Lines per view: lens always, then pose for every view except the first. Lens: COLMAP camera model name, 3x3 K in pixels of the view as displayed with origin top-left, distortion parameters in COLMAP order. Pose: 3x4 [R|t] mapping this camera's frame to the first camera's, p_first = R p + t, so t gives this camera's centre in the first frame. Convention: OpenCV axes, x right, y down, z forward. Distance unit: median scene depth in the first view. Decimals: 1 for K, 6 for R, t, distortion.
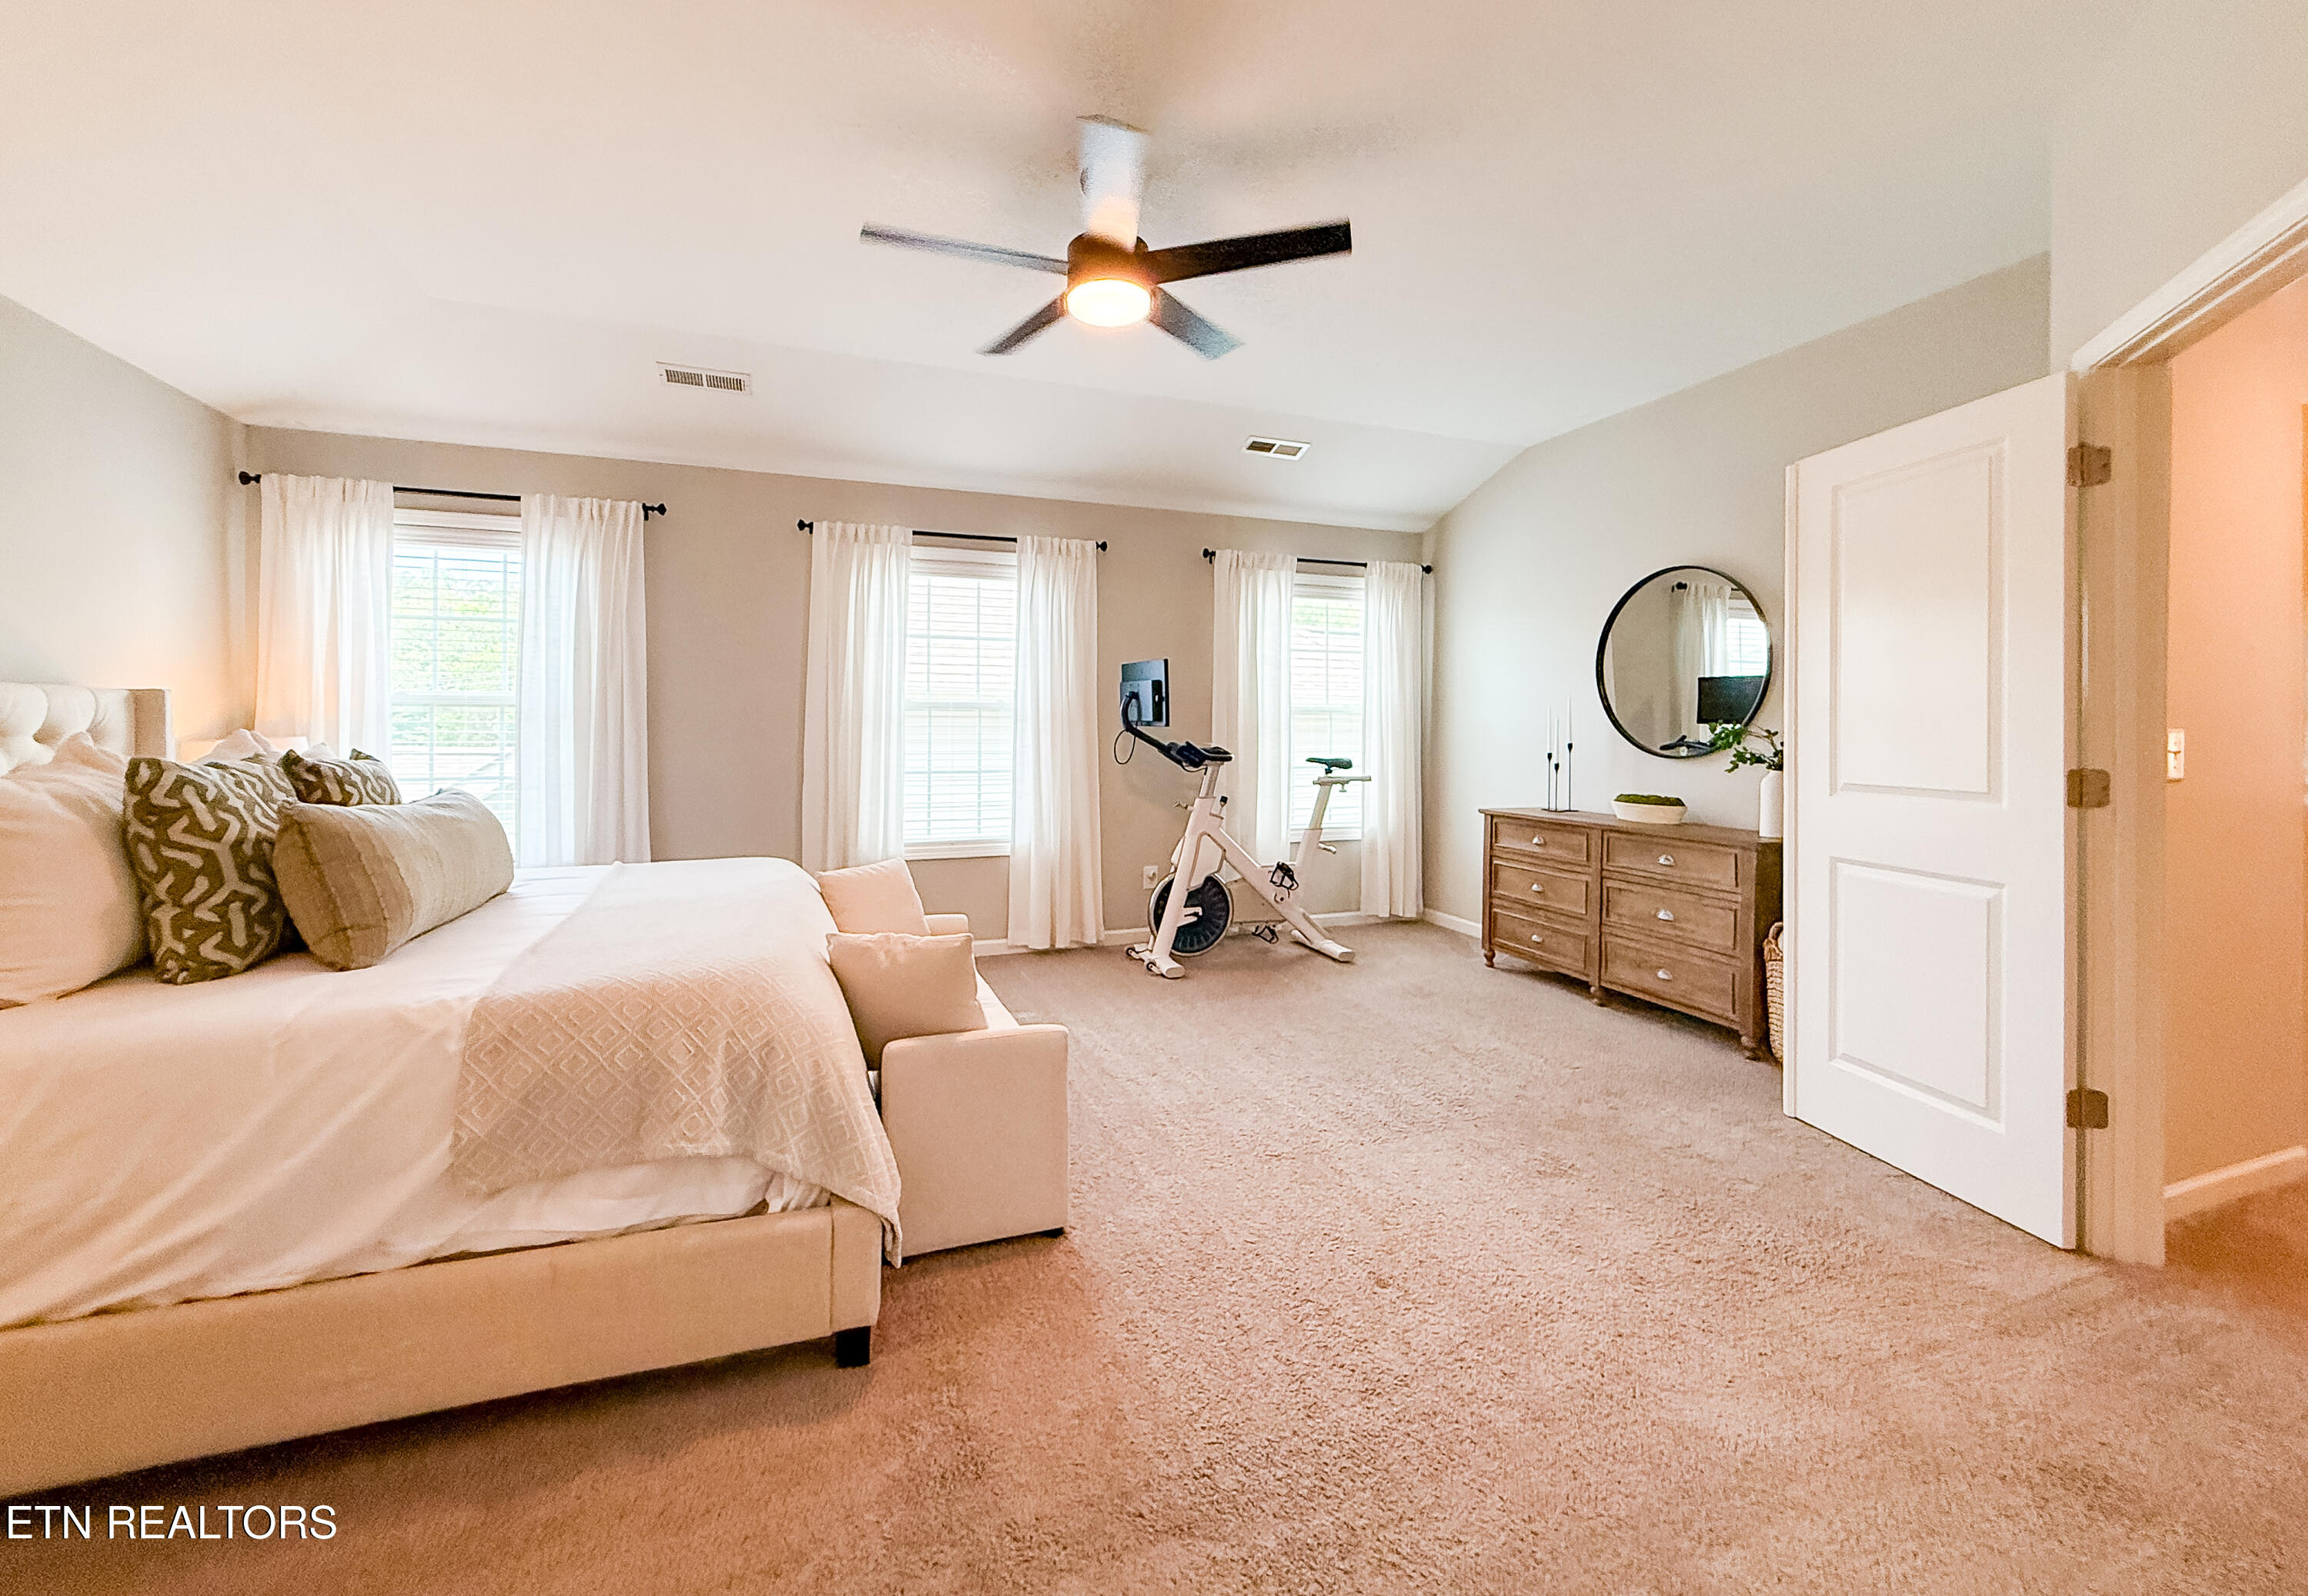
lens RADIAL K [[943.1, 0, 1140.1], [0, 943.1, 726.5], [0, 0, 1]] dist [0.003016, 0.000364]
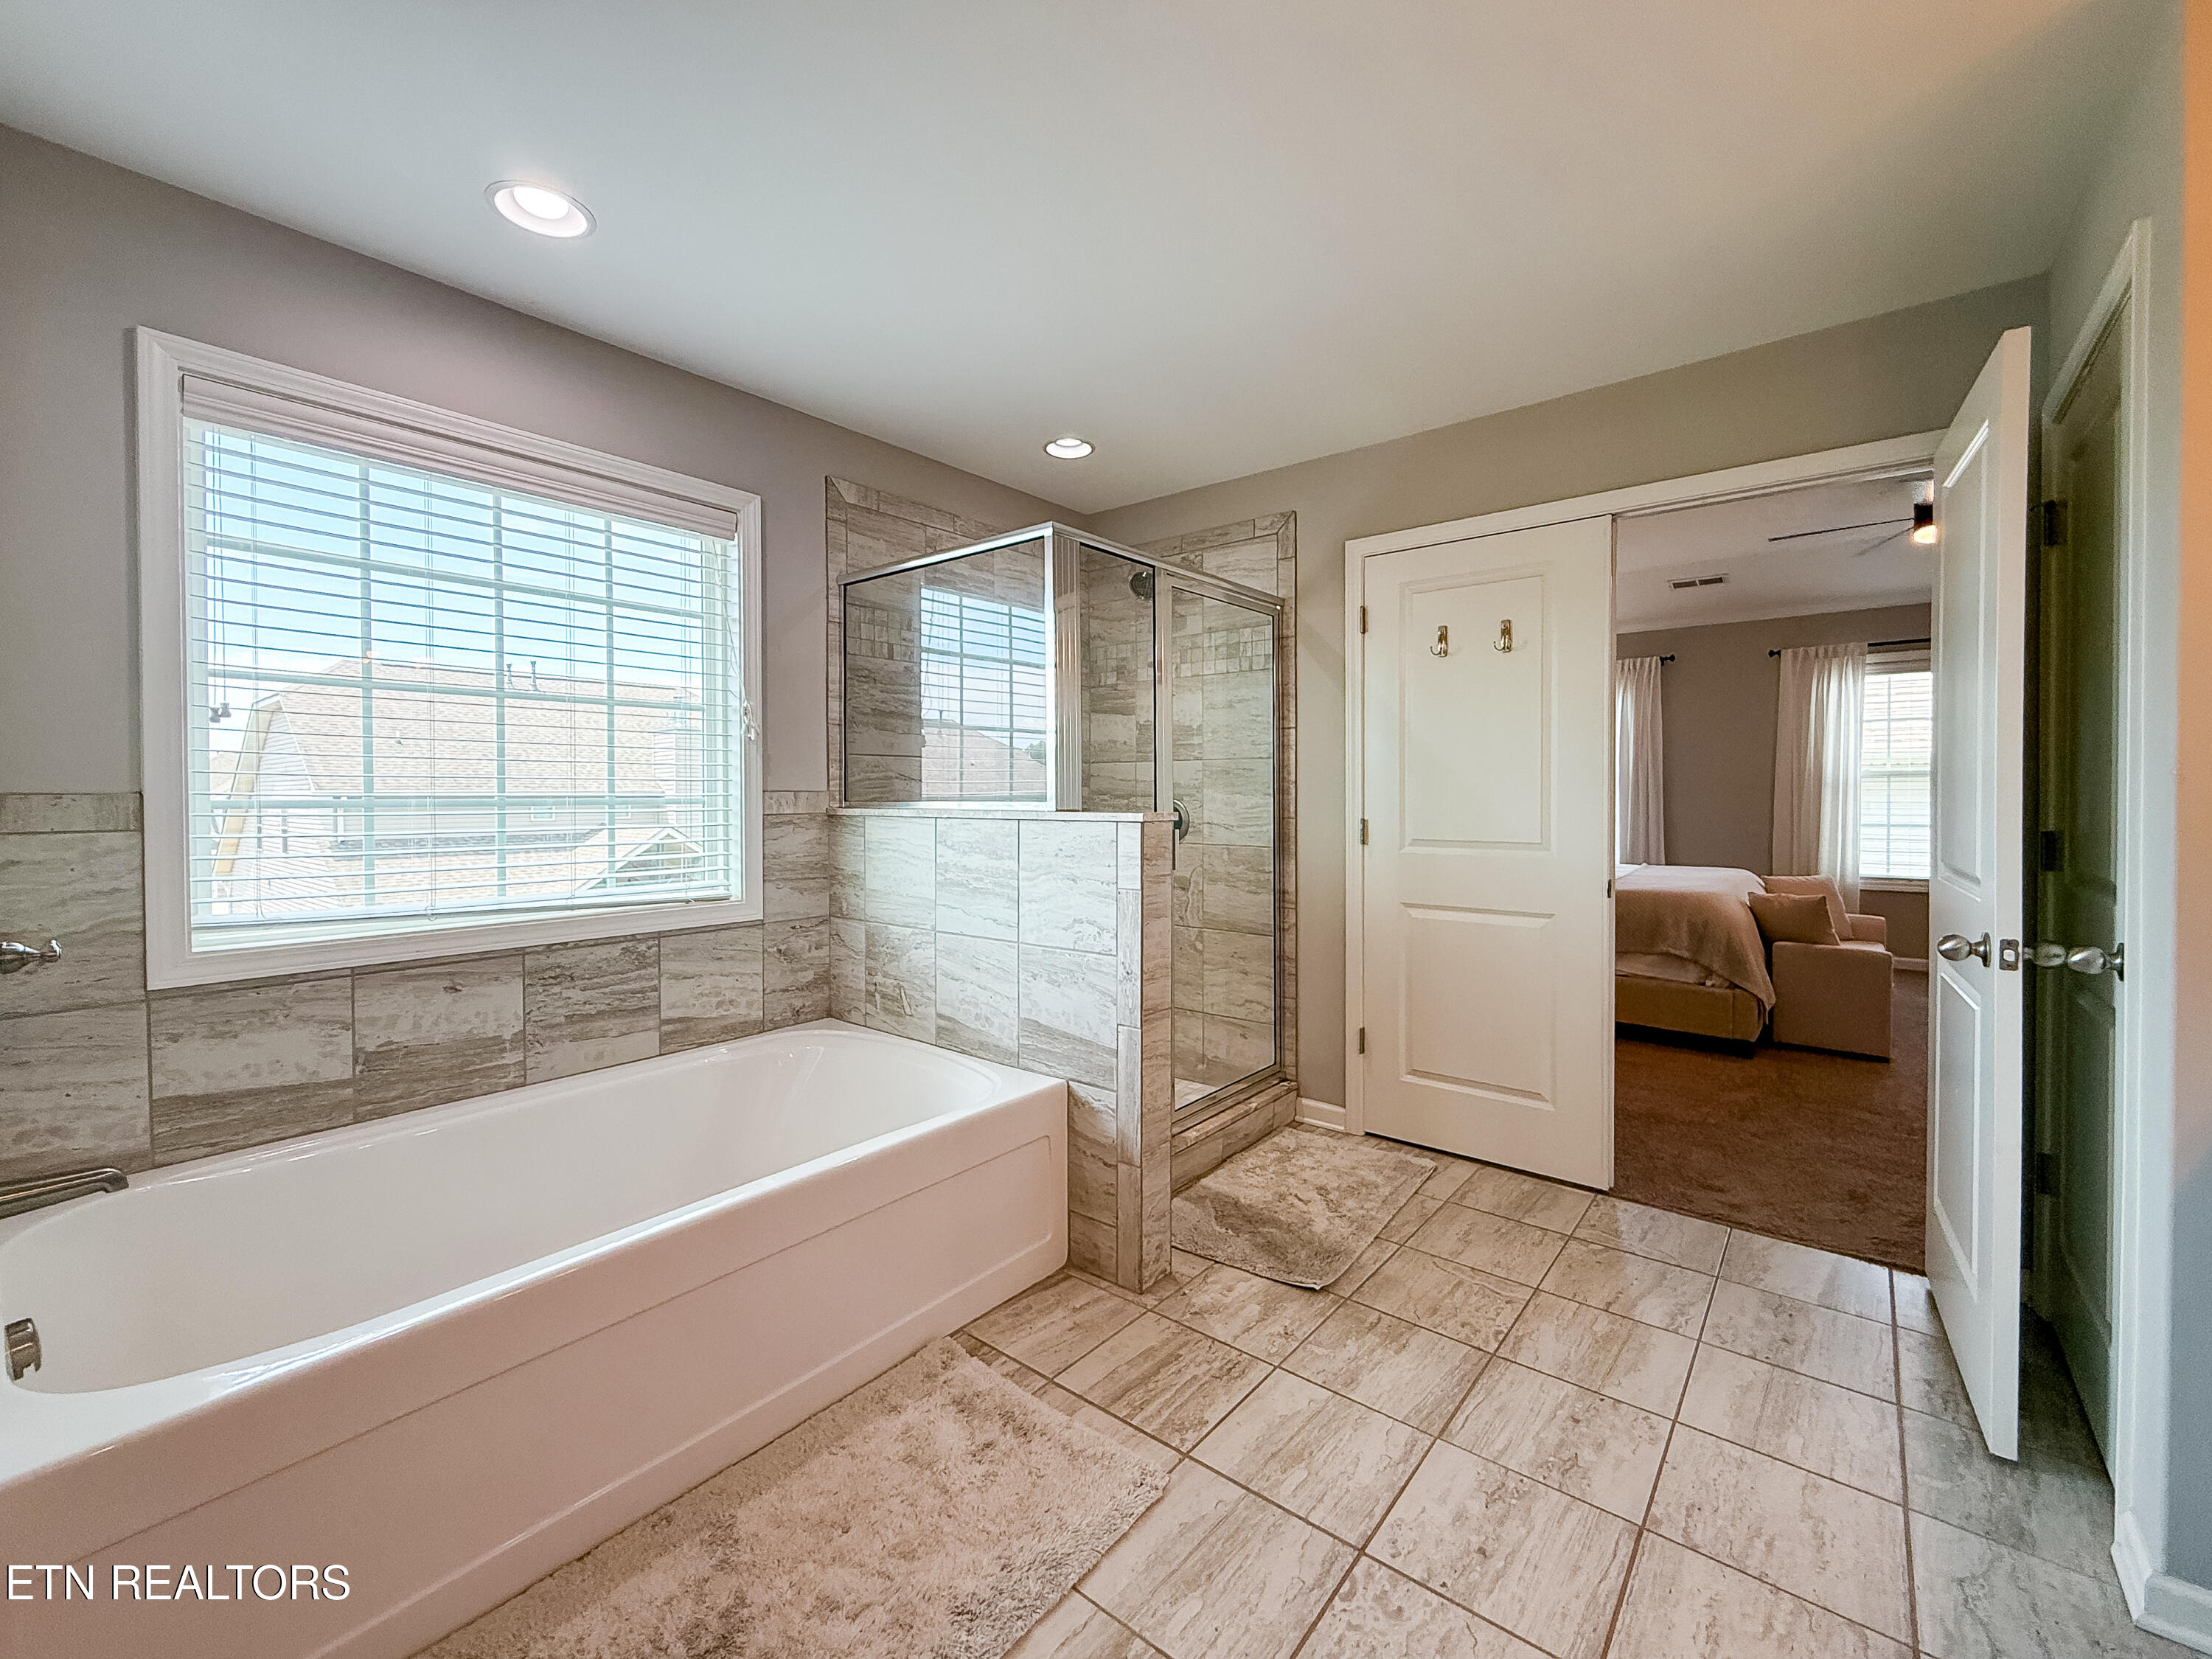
lens RADIAL K [[904.7, 0, 1112.2], [0, 904.7, 801.8], [0, 0, 1]] dist [-0.001193, 0.000540]
pose [[0.507998, 0.004467, -0.861346, 0.328629], [0.009956, 0.999889, 0.011058, -0.008054], [0.861300, -0.014193, 0.507898, -0.593331]]
